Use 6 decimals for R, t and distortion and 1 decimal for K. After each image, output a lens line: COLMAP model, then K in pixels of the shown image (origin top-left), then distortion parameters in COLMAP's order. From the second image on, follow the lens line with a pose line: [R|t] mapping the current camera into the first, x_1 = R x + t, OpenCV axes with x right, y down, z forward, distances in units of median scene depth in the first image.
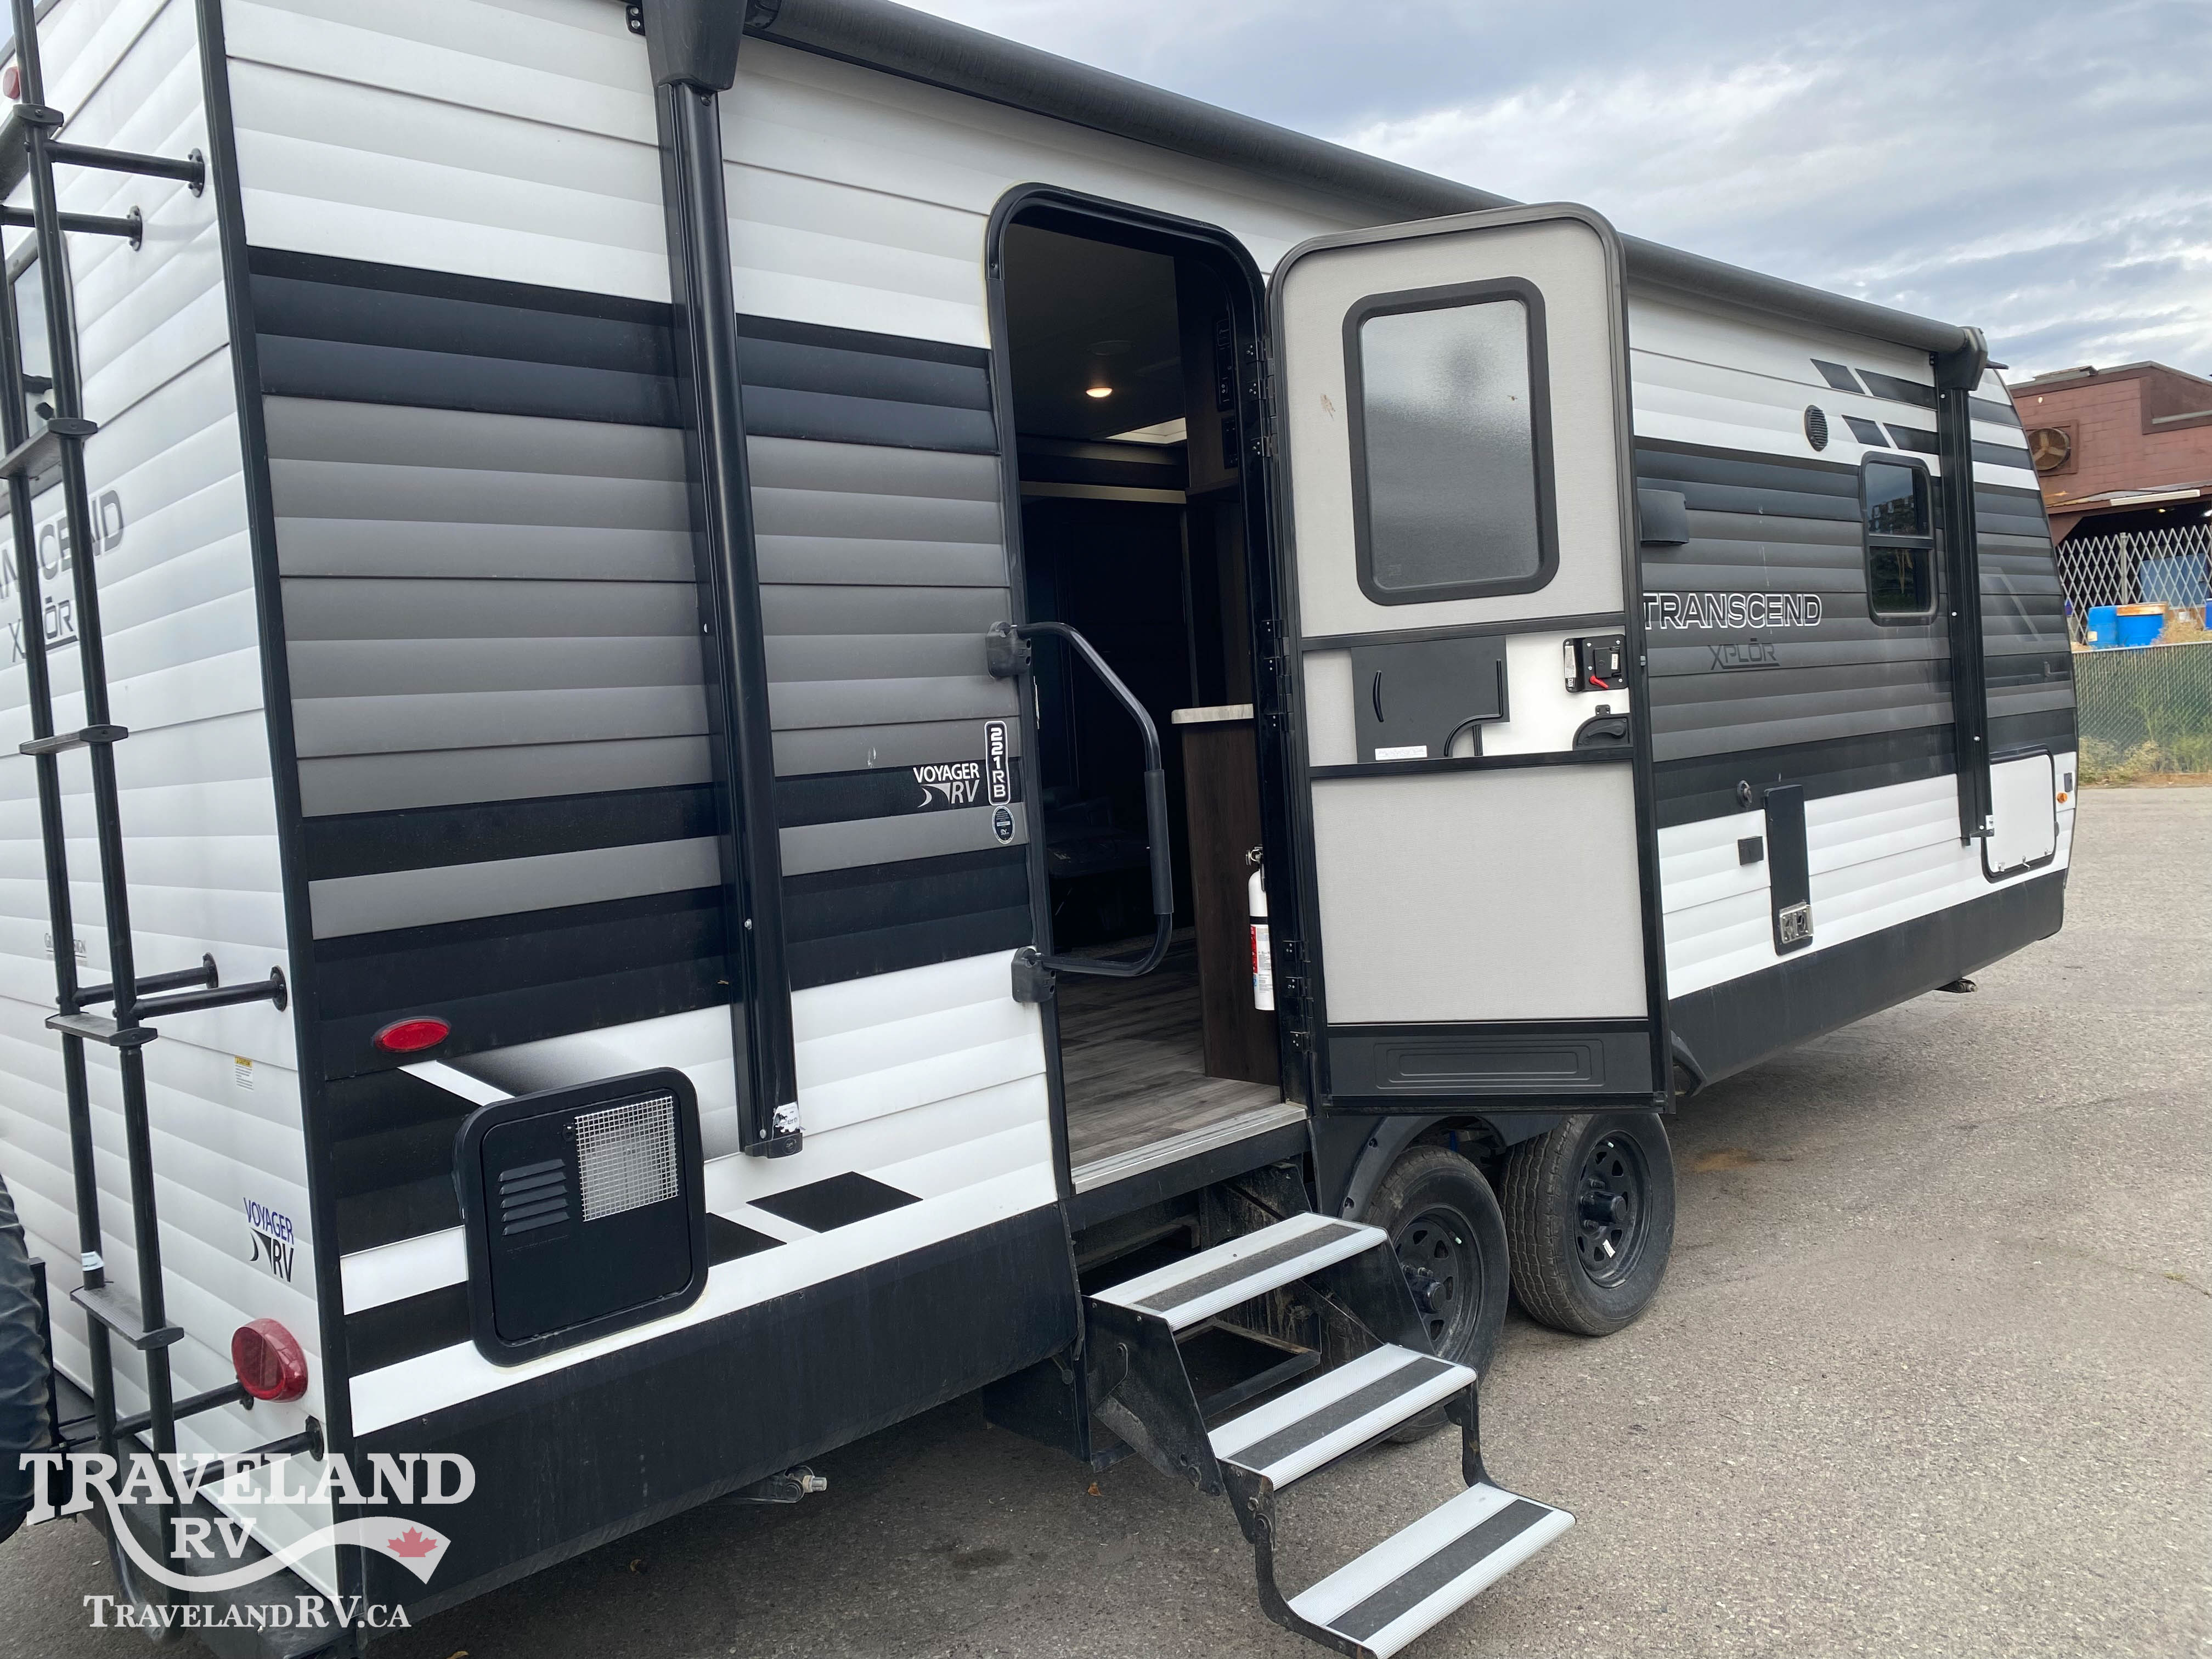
lens RADIAL K [[1683.0, 0, 1094.8], [0, 1683.0, 832.2], [0, 0, 1]] dist [0.123661, -0.282020]
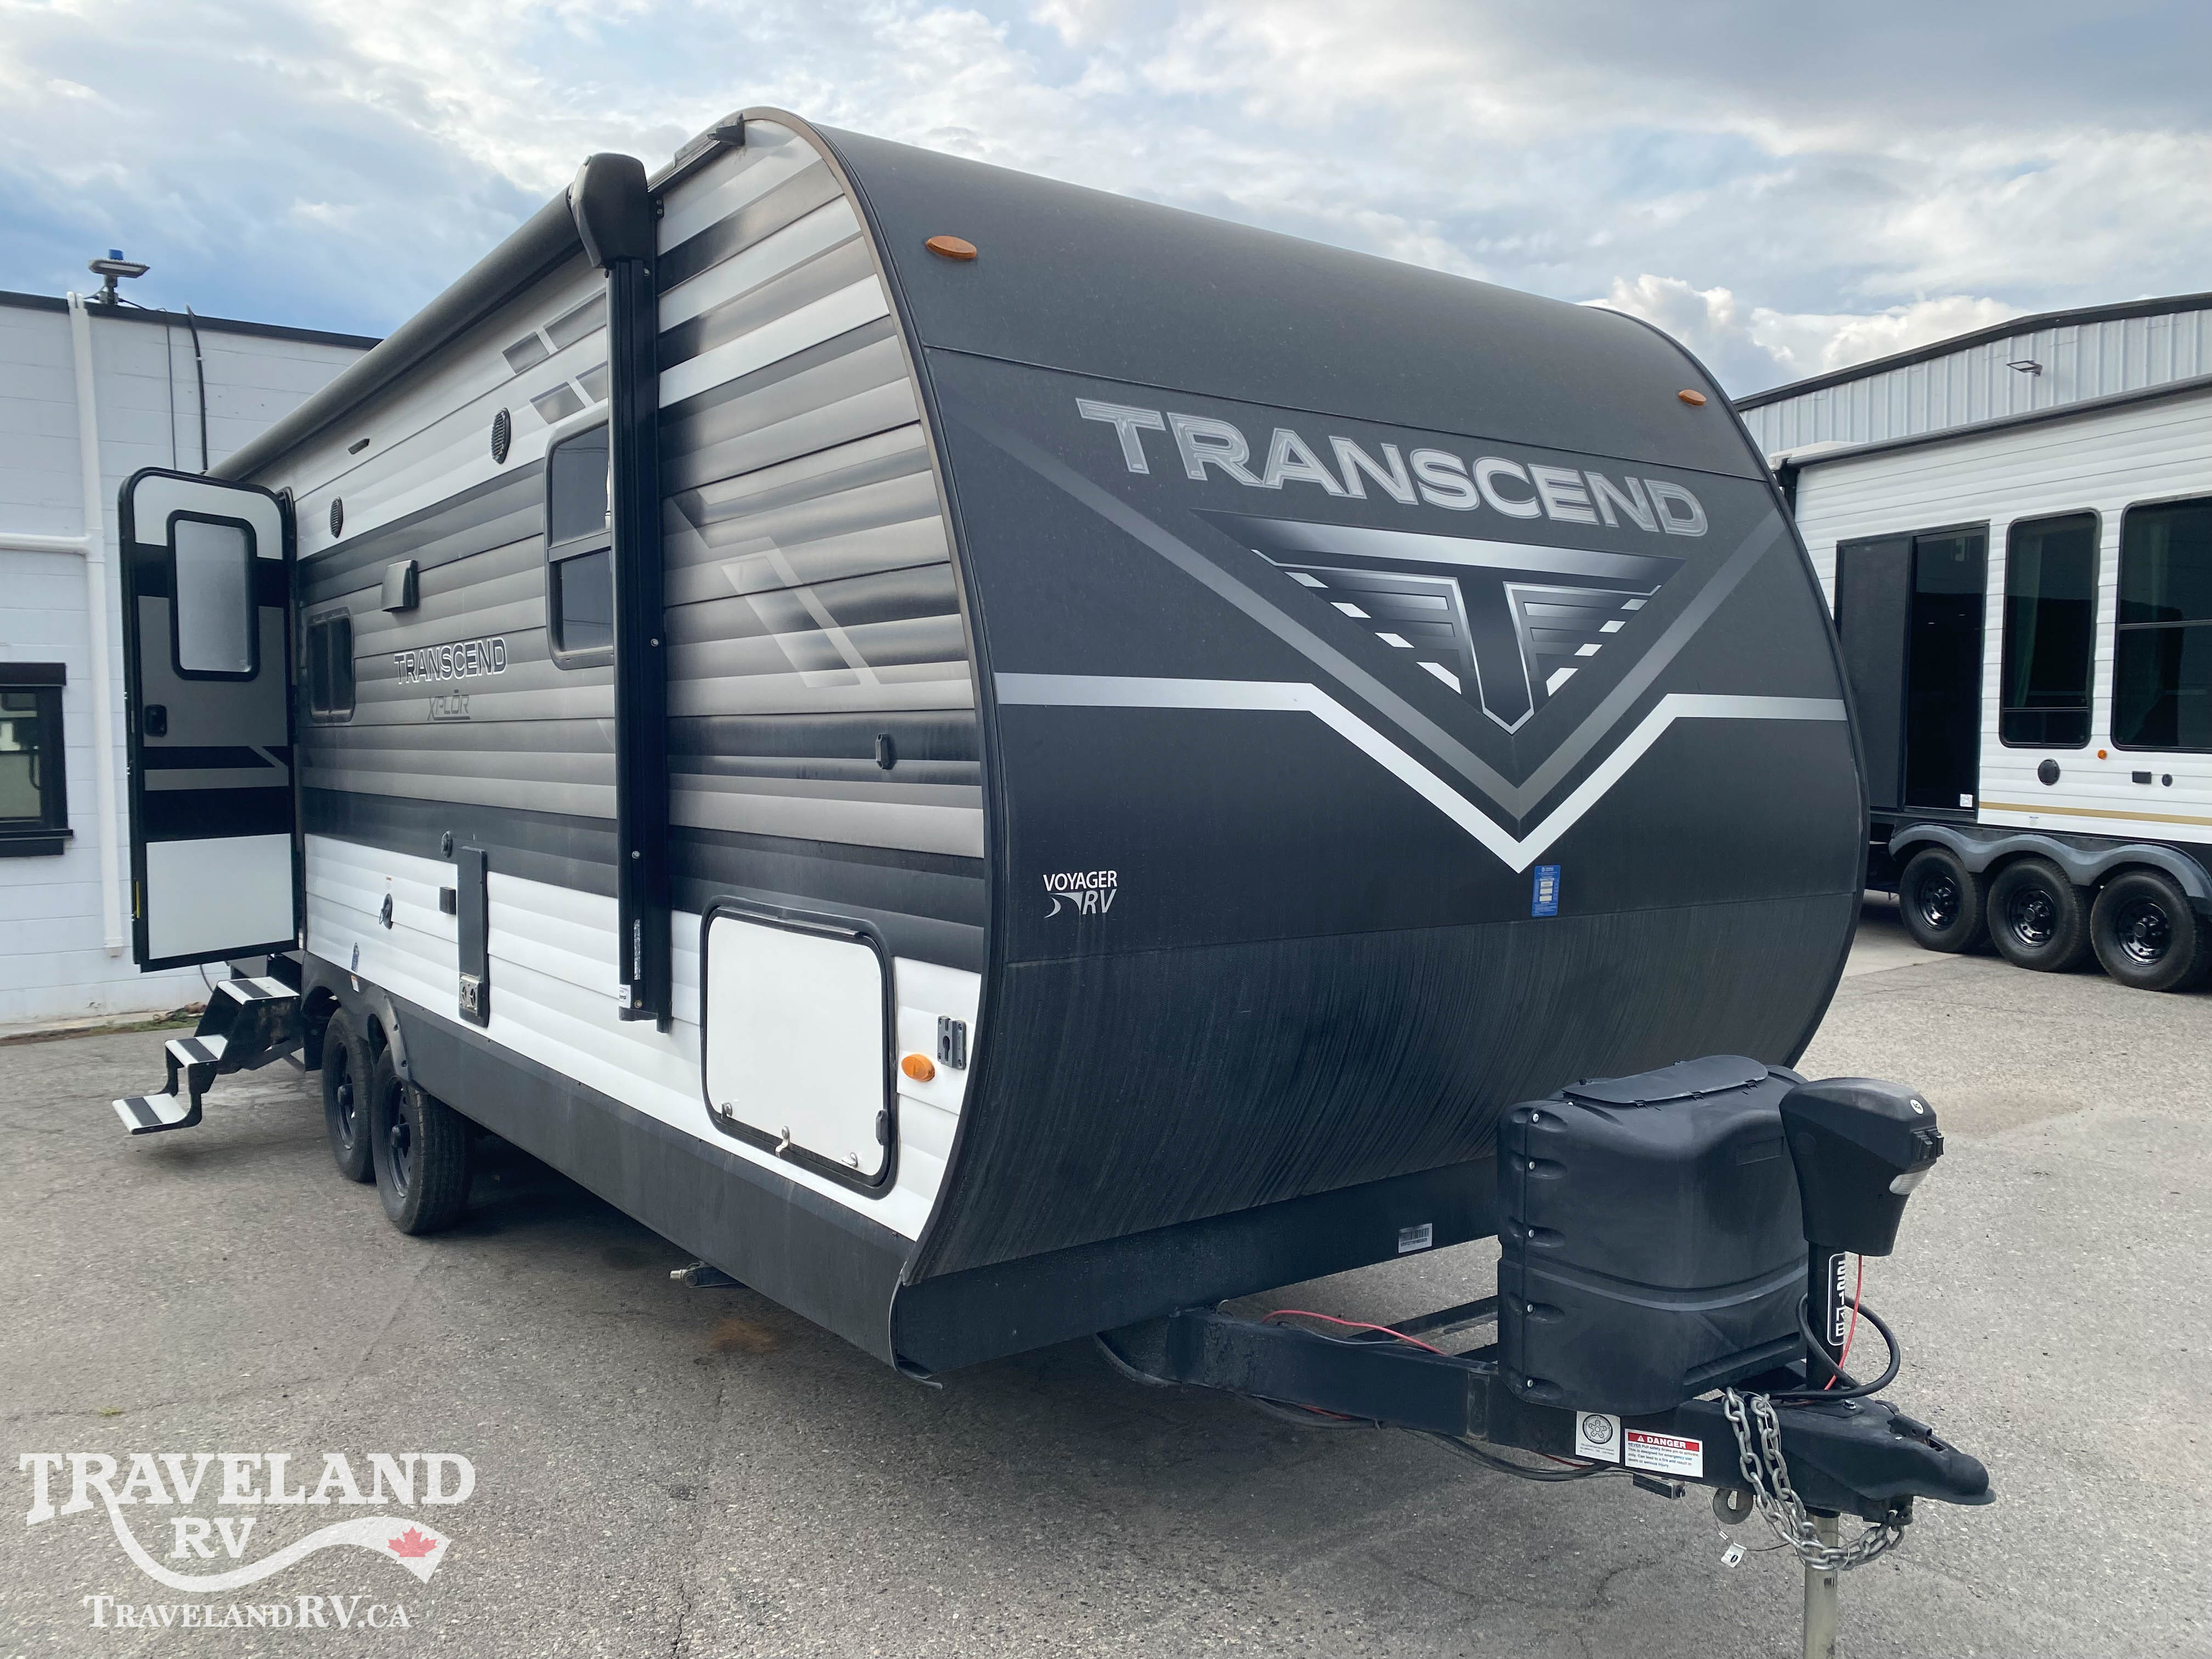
lens RADIAL K [[1683.0, 0, 1094.8], [0, 1683.0, 832.2], [0, 0, 1]] dist [0.123661, -0.282020]
pose [[-0.137686, 0.133159, -0.981484, 1.248093], [-0.041747, 0.989261, 0.140070, -0.176900], [0.989596, 0.060260, -0.130648, 1.429356]]
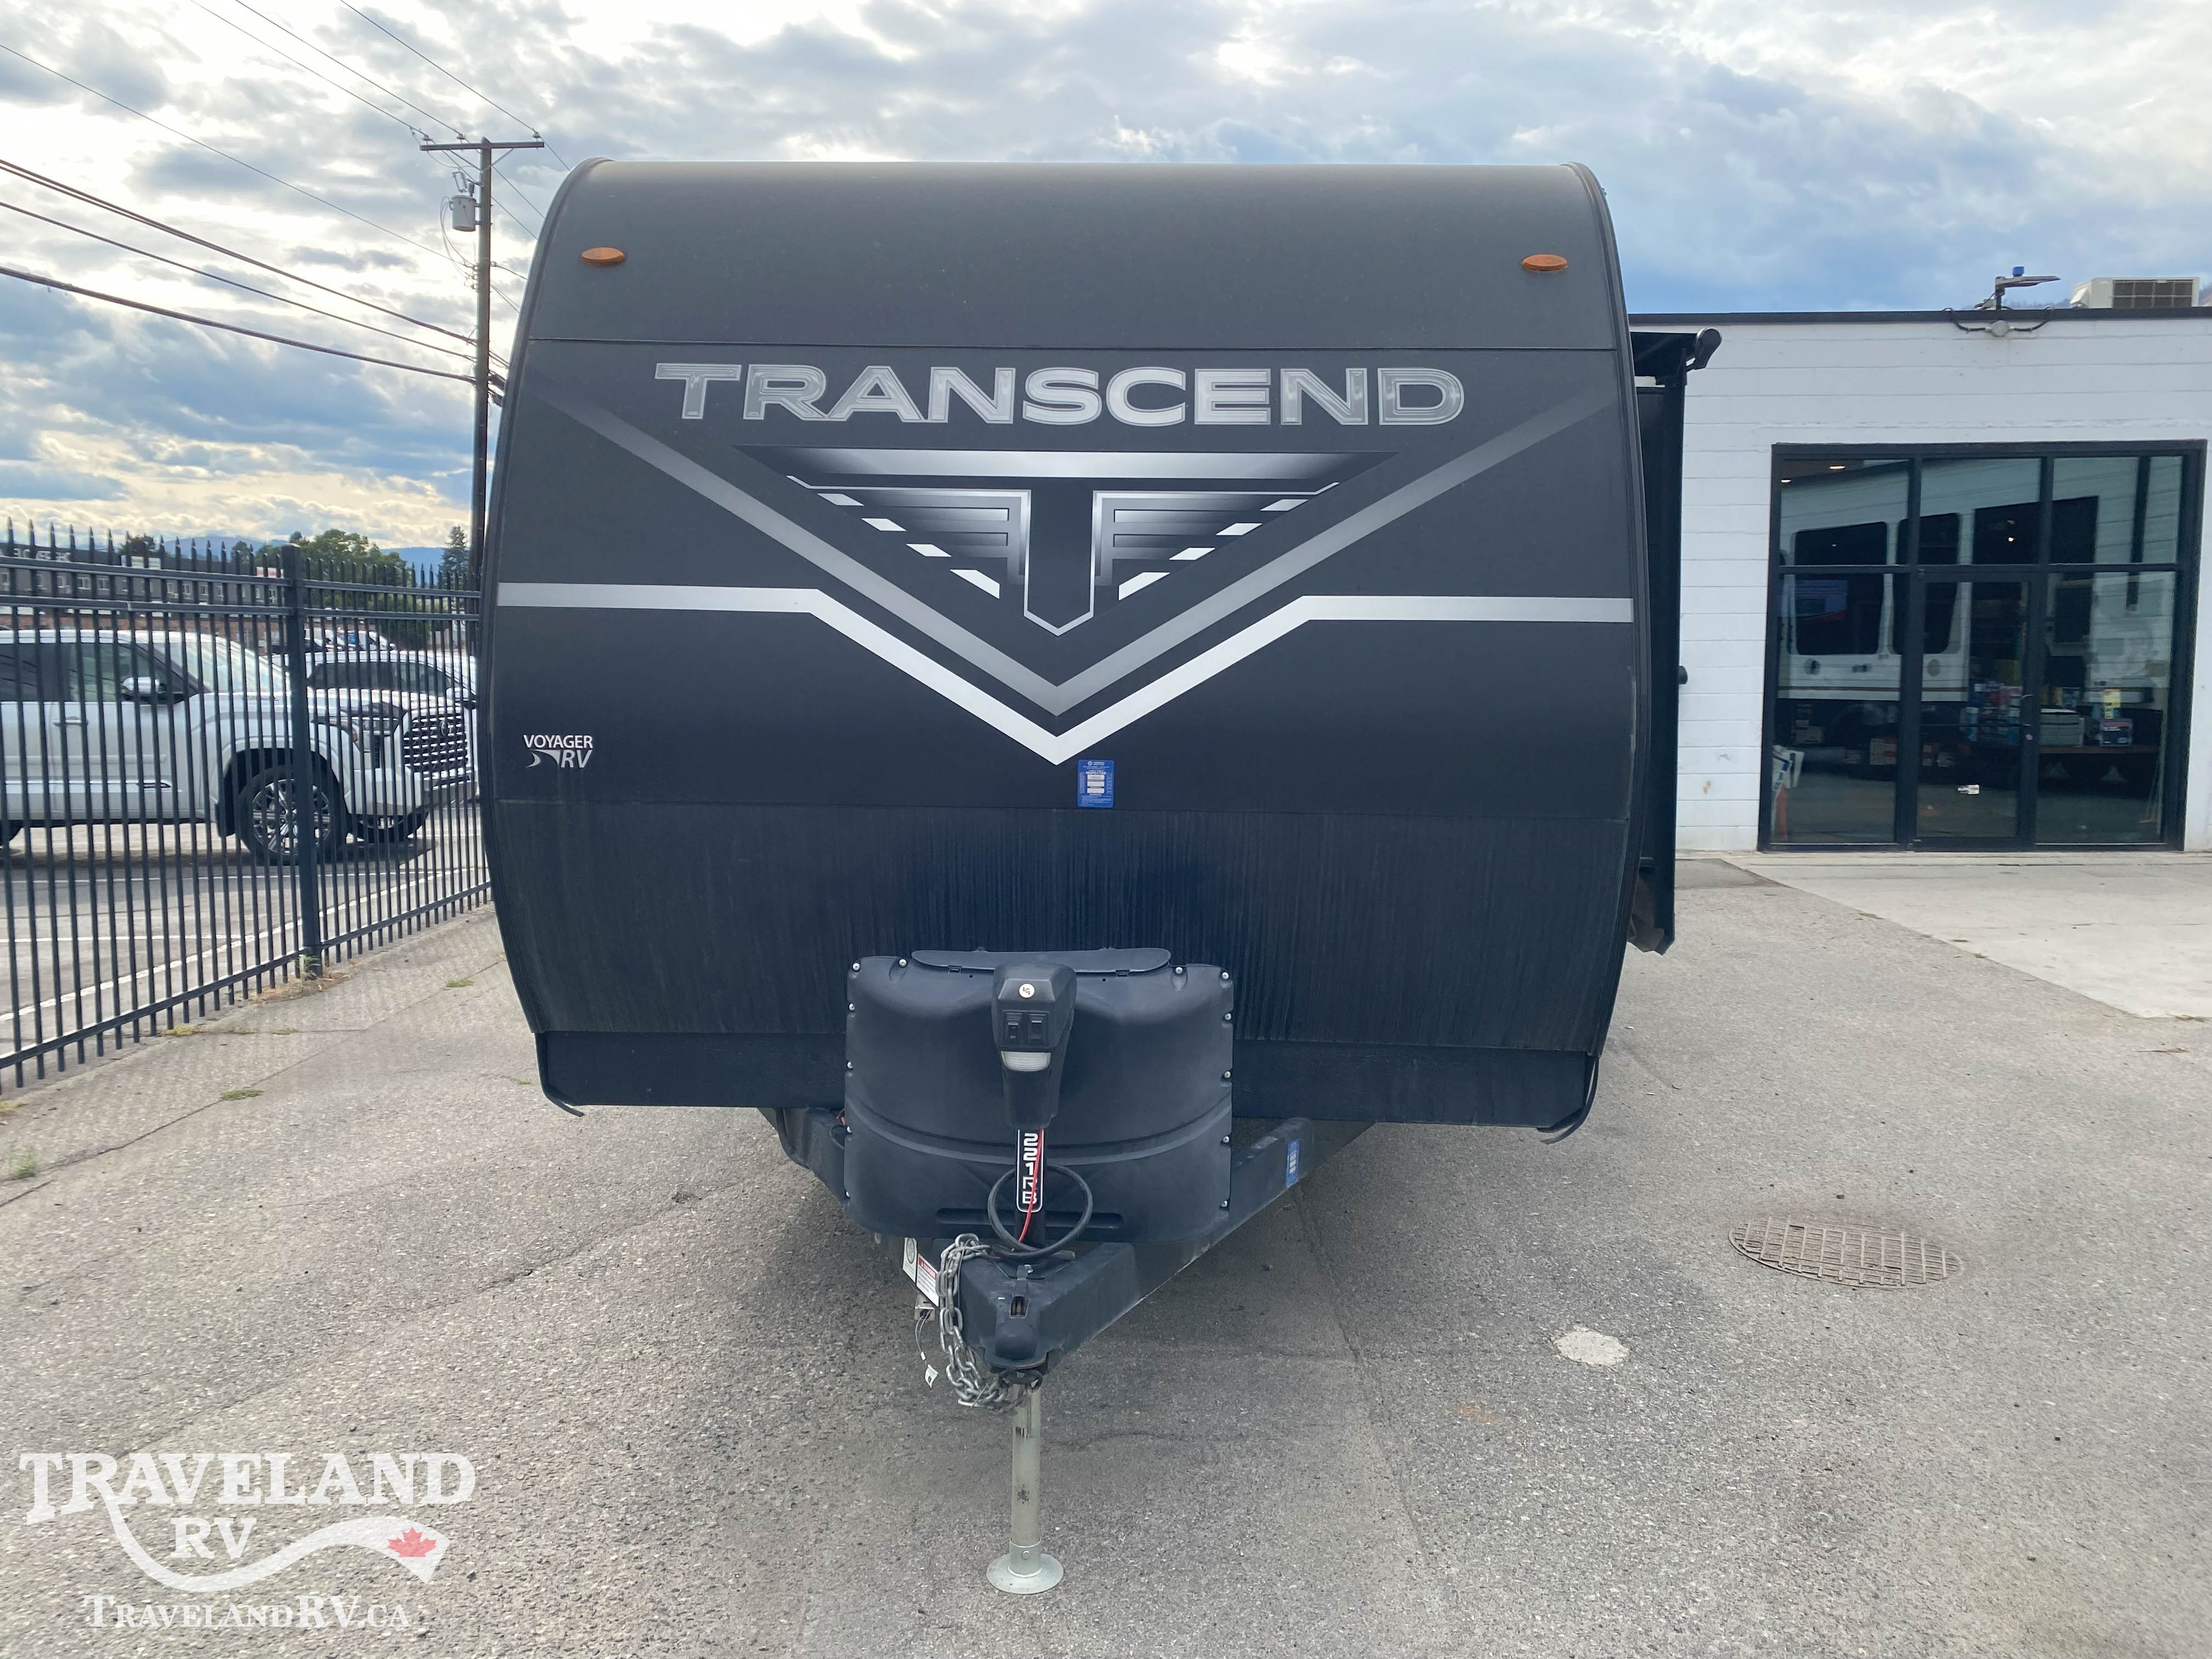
lens RADIAL K [[1672.9, 0, 1106.0], [0, 1672.9, 829.5], [0, 0, 1]] dist [0.219391, -0.607880]
pose [[-0.715936, 0.149026, -0.682076, 1.071339], [0.011612, 0.979360, 0.201792, -0.189992], [0.698070, 0.136550, -0.702889, 1.963880]]
